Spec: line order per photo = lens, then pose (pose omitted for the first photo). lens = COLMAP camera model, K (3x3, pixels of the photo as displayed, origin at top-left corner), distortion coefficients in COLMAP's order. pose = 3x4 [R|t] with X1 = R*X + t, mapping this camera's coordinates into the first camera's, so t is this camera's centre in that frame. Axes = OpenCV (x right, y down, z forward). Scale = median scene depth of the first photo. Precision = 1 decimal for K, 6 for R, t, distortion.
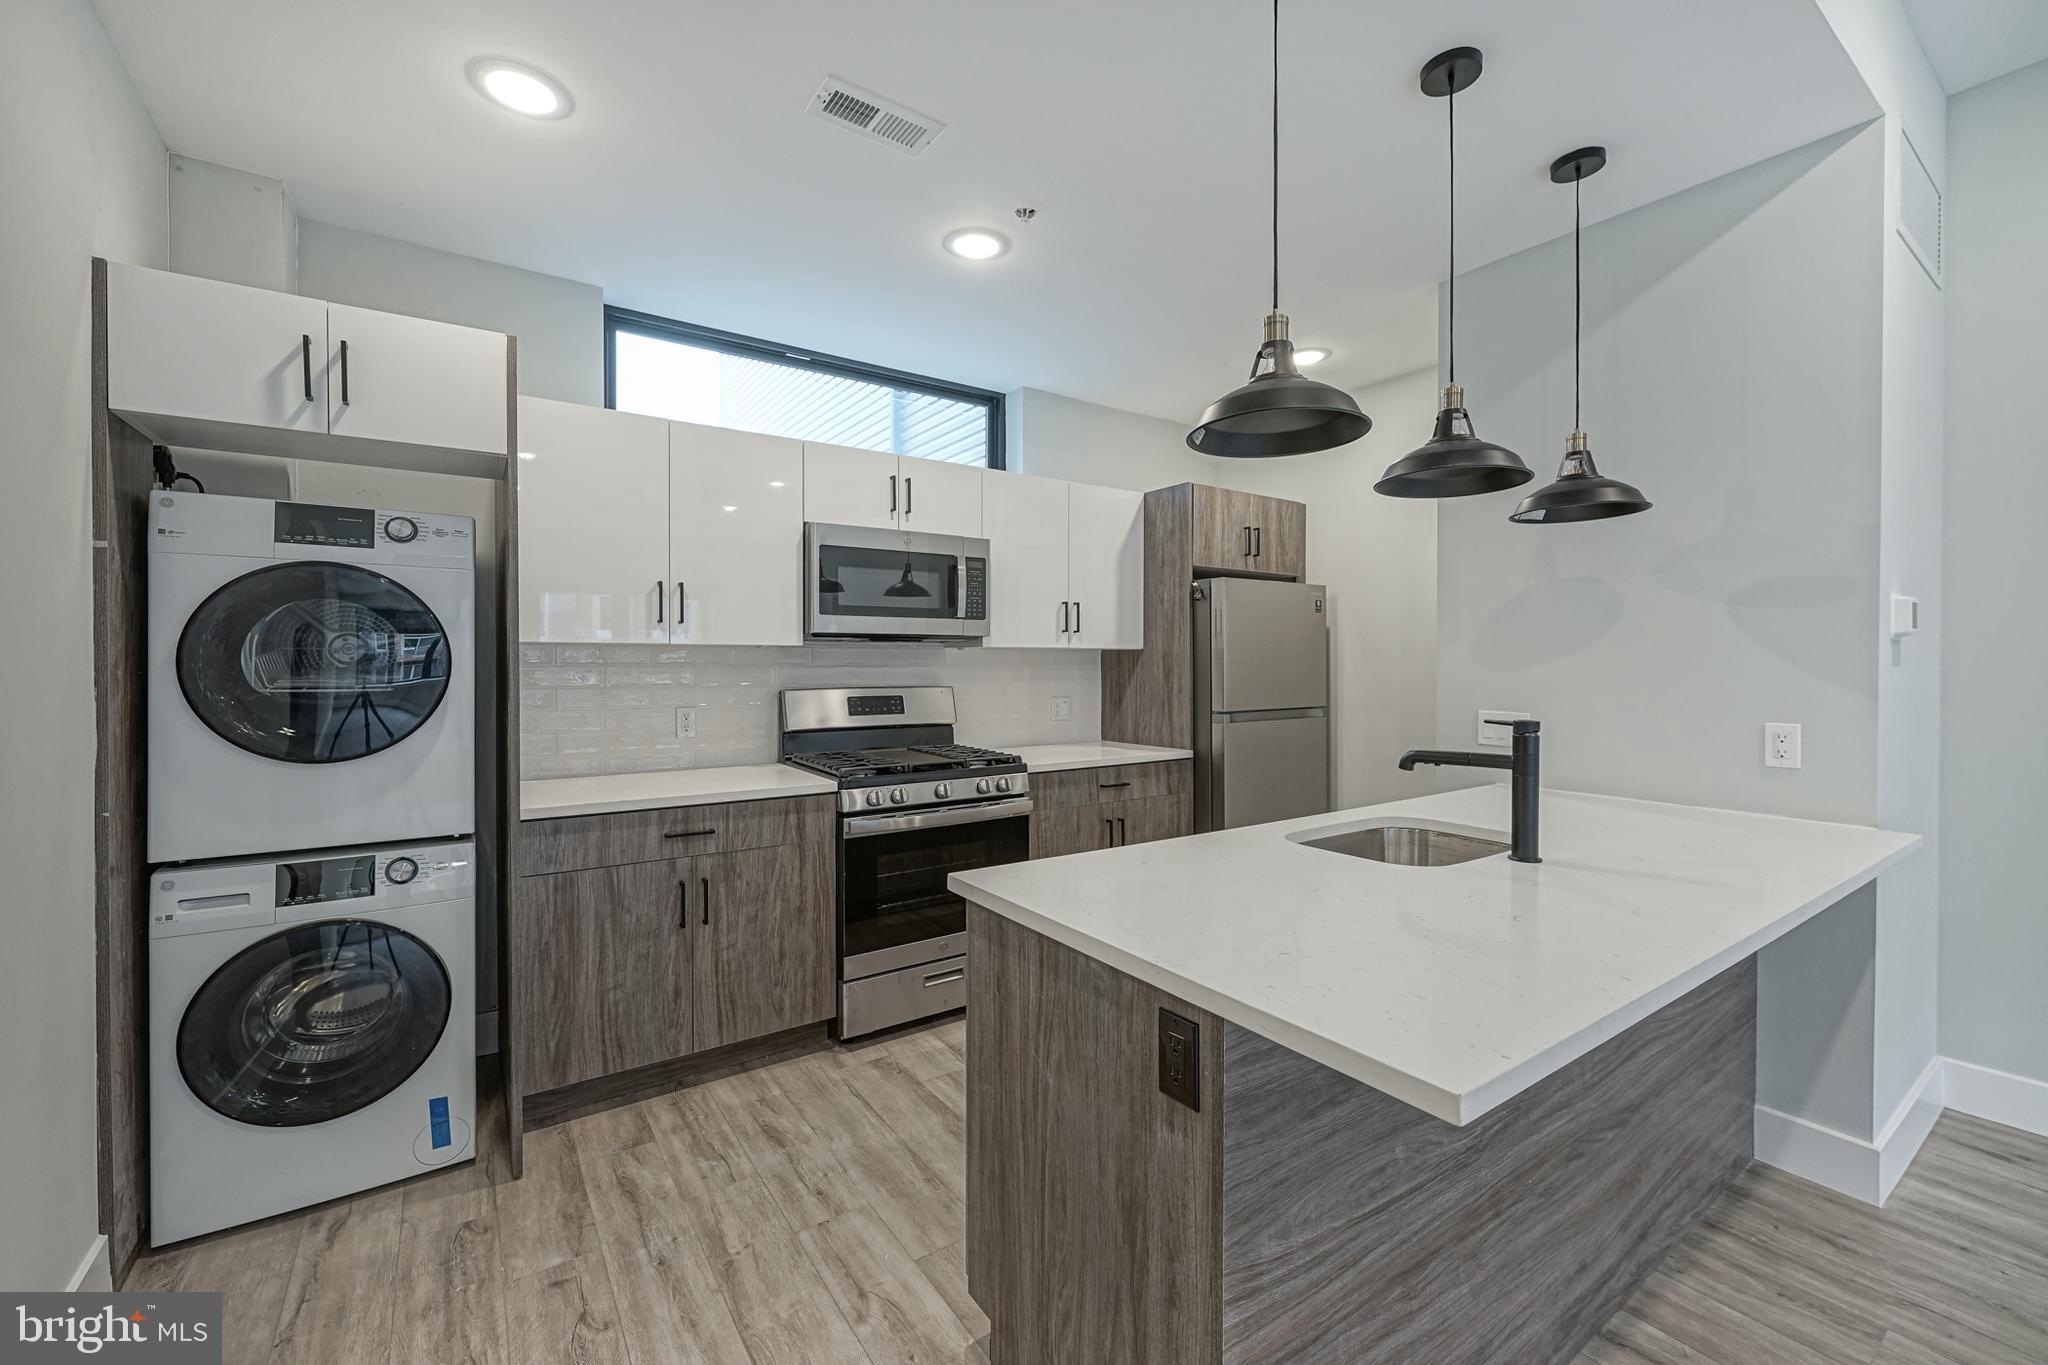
lens RADIAL K [[824.2, 0, 1046.2], [0, 824.2, 670.1], [0, 0, 1]] dist [-0.003047, 0.000595]
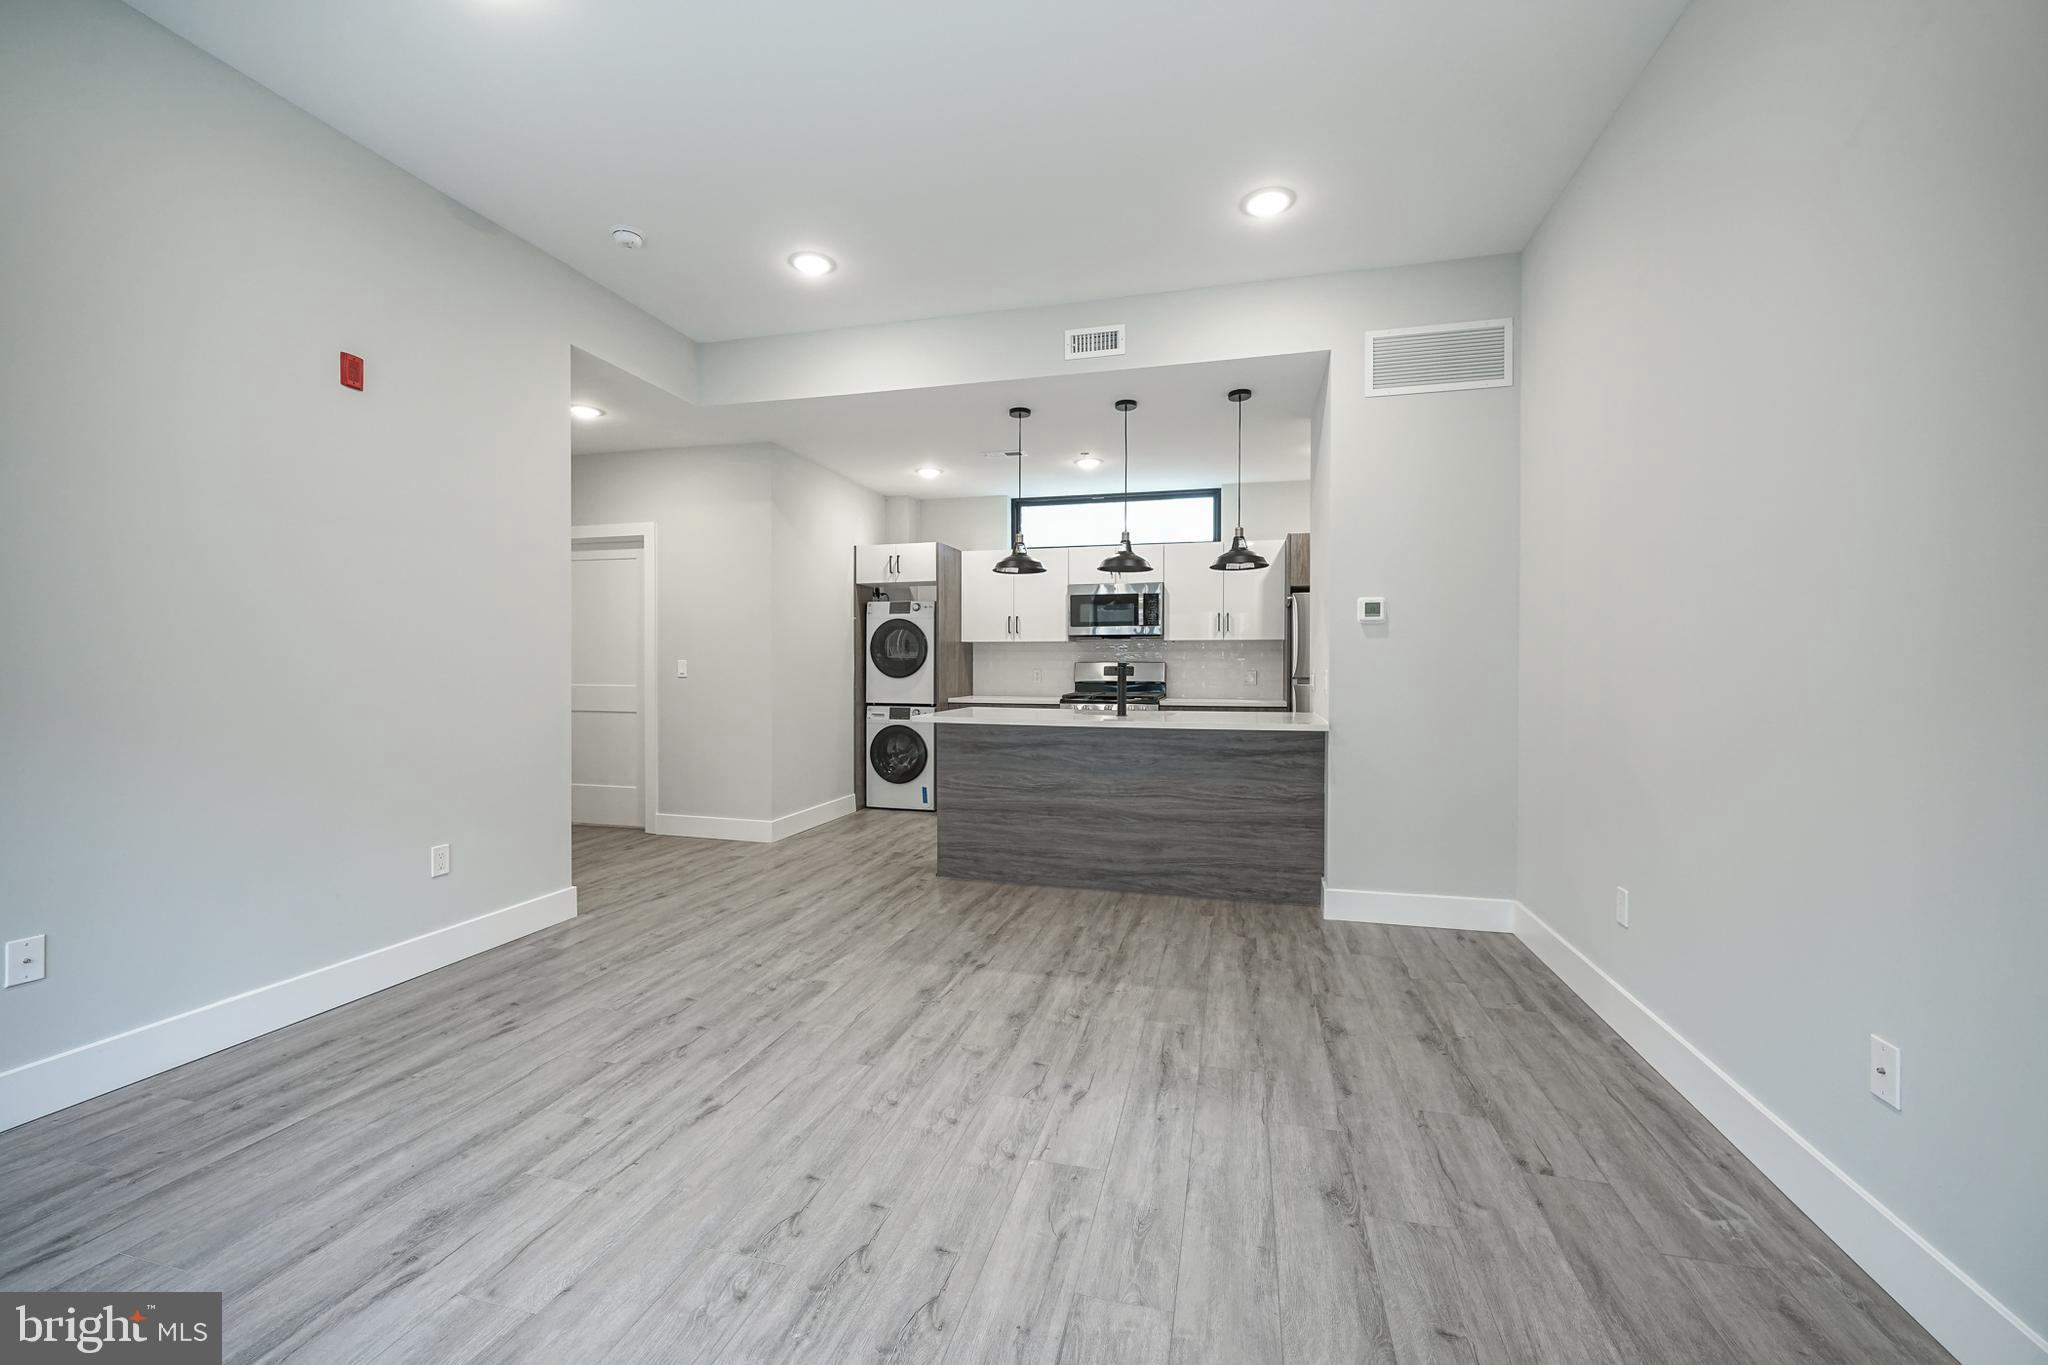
lens RADIAL K [[824.2, 0, 1024.4], [0, 824.2, 672.3], [0, 0, 1]] dist [-0.003047, 0.000595]
pose [[0.639447, 0.005191, -0.768818, 1.634728], [-0.008291, 0.999966, -0.000145, 0.067581], [0.768791, 0.006467, 0.639468, -0.612958]]
